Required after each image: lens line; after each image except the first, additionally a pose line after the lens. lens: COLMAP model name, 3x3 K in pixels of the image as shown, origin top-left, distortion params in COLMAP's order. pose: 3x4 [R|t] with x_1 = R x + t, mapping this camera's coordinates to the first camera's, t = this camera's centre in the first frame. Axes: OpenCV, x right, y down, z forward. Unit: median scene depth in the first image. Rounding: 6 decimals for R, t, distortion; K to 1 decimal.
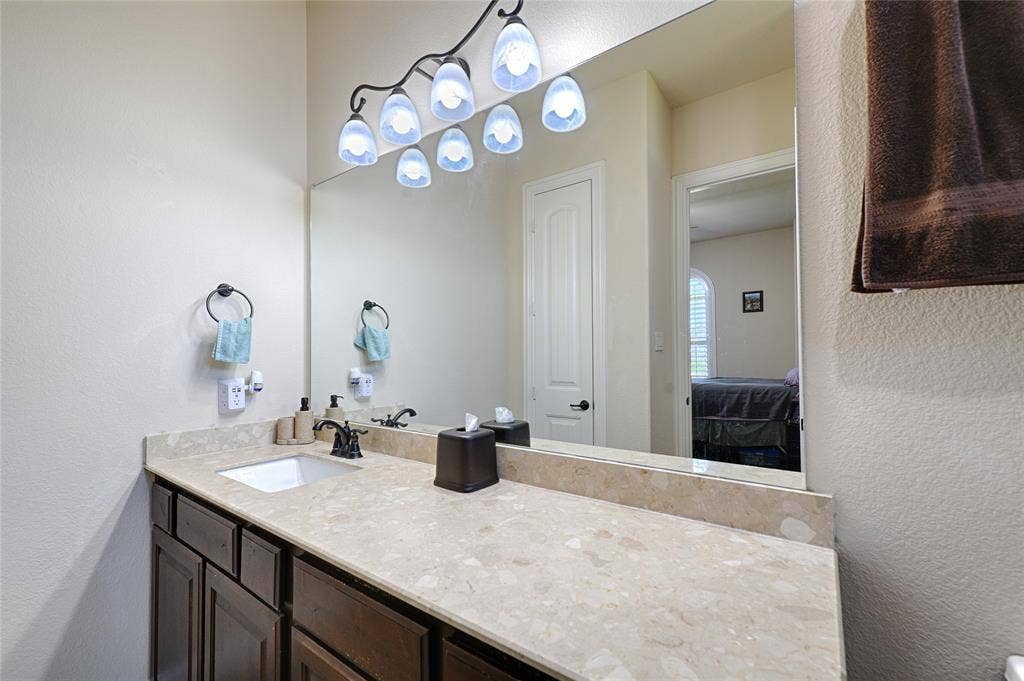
lens RADIAL K [[429.0, 0, 507.7], [0, 429.0, 336.9], [0, 0, 1]] dist [-0.003415, -0.000713]
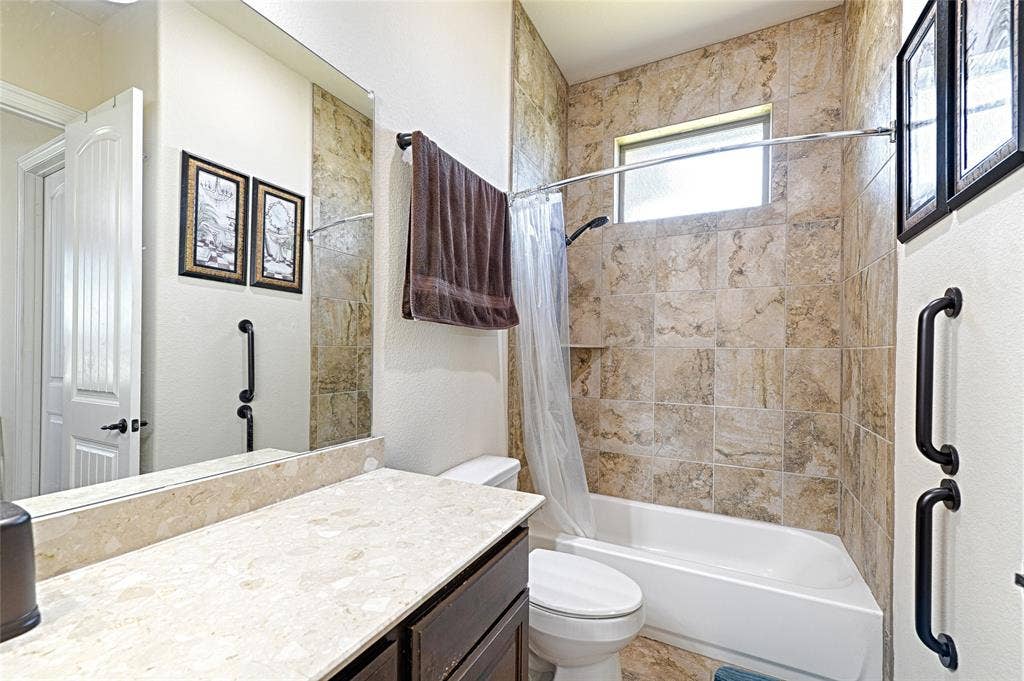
lens RADIAL K [[429.0, 0, 507.7], [0, 429.0, 336.9], [0, 0, 1]] dist [-0.003415, -0.000713]
pose [[-0.158058, 0.040143, 0.986614, -0.930290], [-0.035325, 0.998304, -0.046277, 0.038468], [-0.986798, -0.042166, -0.156372, 0.736526]]
